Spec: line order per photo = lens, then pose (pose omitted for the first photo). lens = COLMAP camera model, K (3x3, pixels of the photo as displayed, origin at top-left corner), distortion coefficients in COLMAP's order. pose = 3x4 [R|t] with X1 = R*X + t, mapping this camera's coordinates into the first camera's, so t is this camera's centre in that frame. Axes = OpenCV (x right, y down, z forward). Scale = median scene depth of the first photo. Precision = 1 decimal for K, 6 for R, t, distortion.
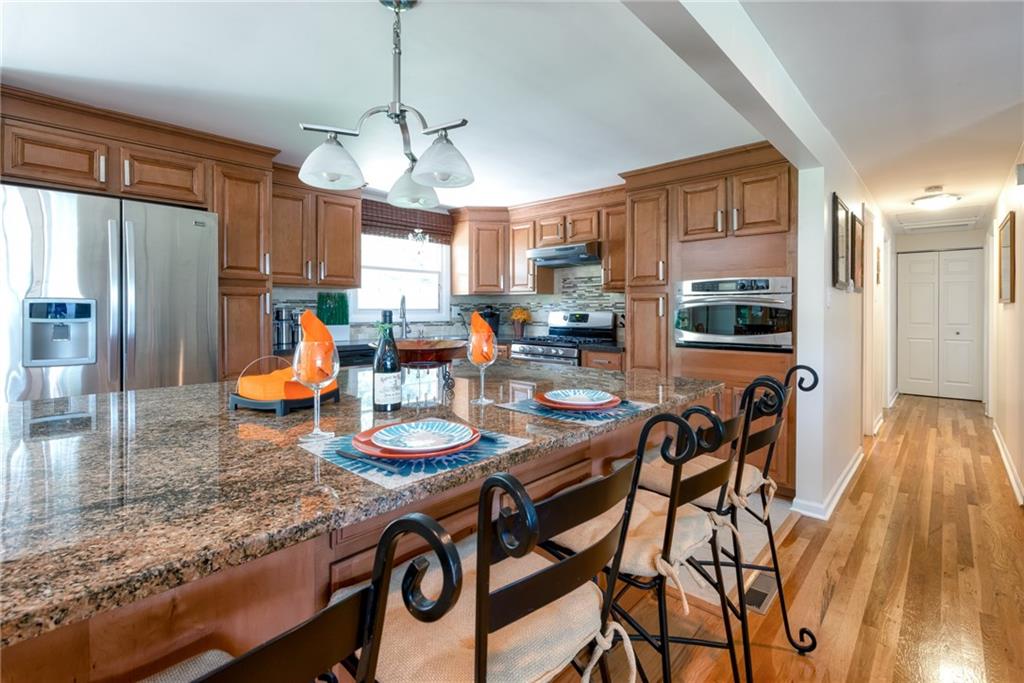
lens RADIAL K [[468.6, 0, 508.0], [0, 468.6, 311.6], [0, 0, 1]] dist [-0.000032, -0.000061]
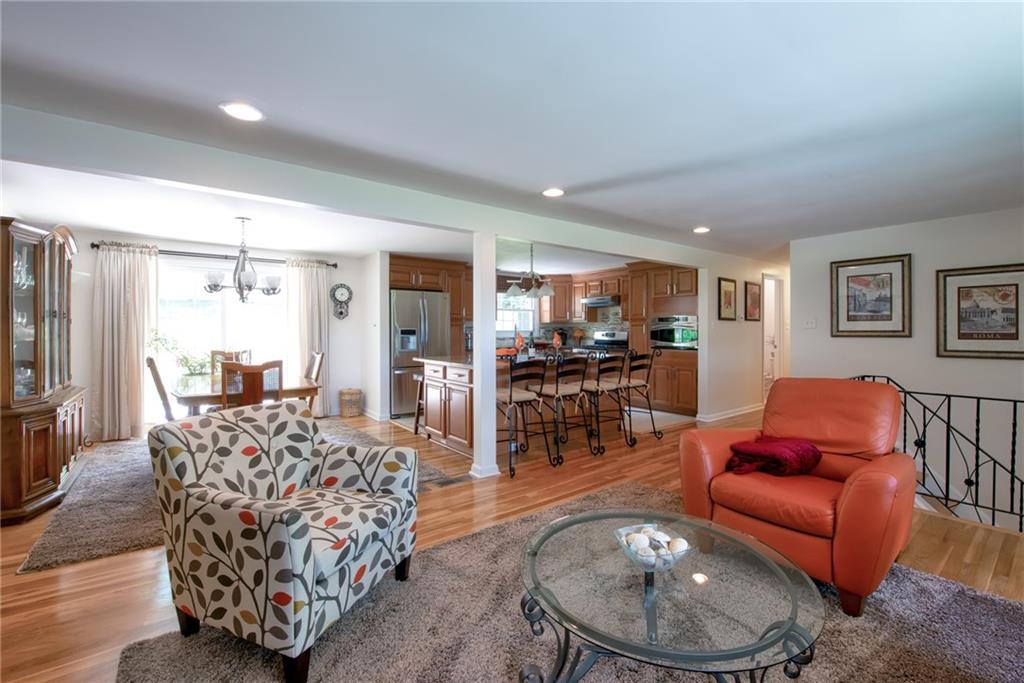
lens RADIAL K [[428.1, 0, 510.1], [0, 428.1, 330.0], [0, 0, 1]] dist [-0.026765, -0.000033]
pose [[0.986485, -0.004792, -0.163781, 0.039389], [0.004493, 0.999987, -0.002195, -0.004227], [0.163790, 0.001429, 0.986494, -0.727886]]
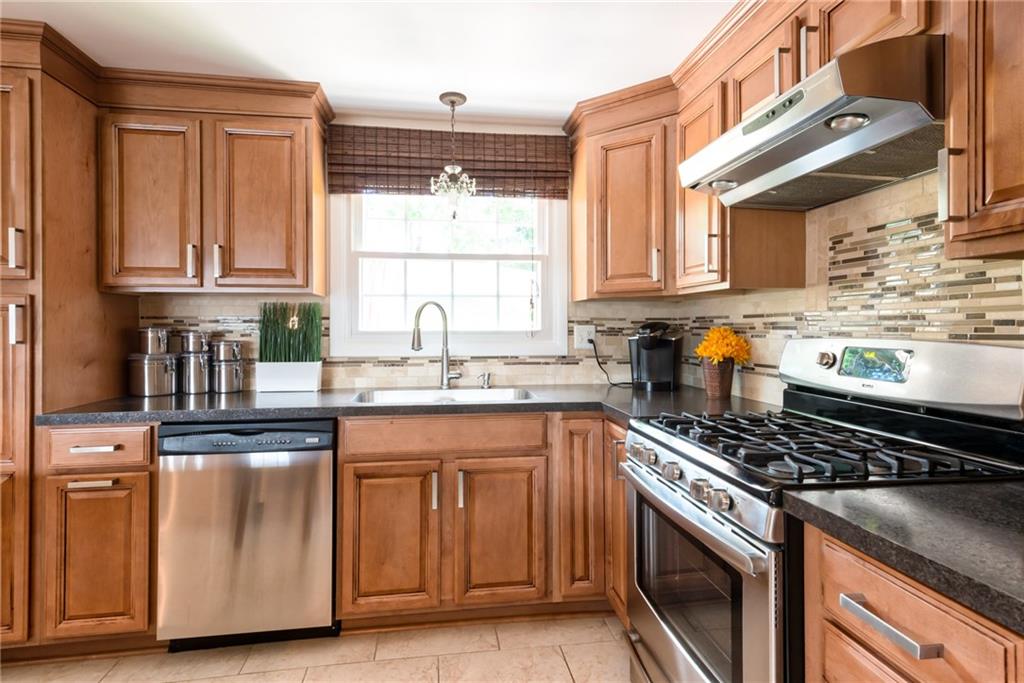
lens RADIAL K [[508.9, 0, 504.7], [0, 508.9, 325.2], [0, 0, 1]] dist [0.021705, -0.001096]
pose [[0.770043, -0.007870, -0.637943, 0.181391], [0.002541, 0.999954, -0.009269, -0.007023], [0.637987, 0.005516, 0.770028, 0.621638]]
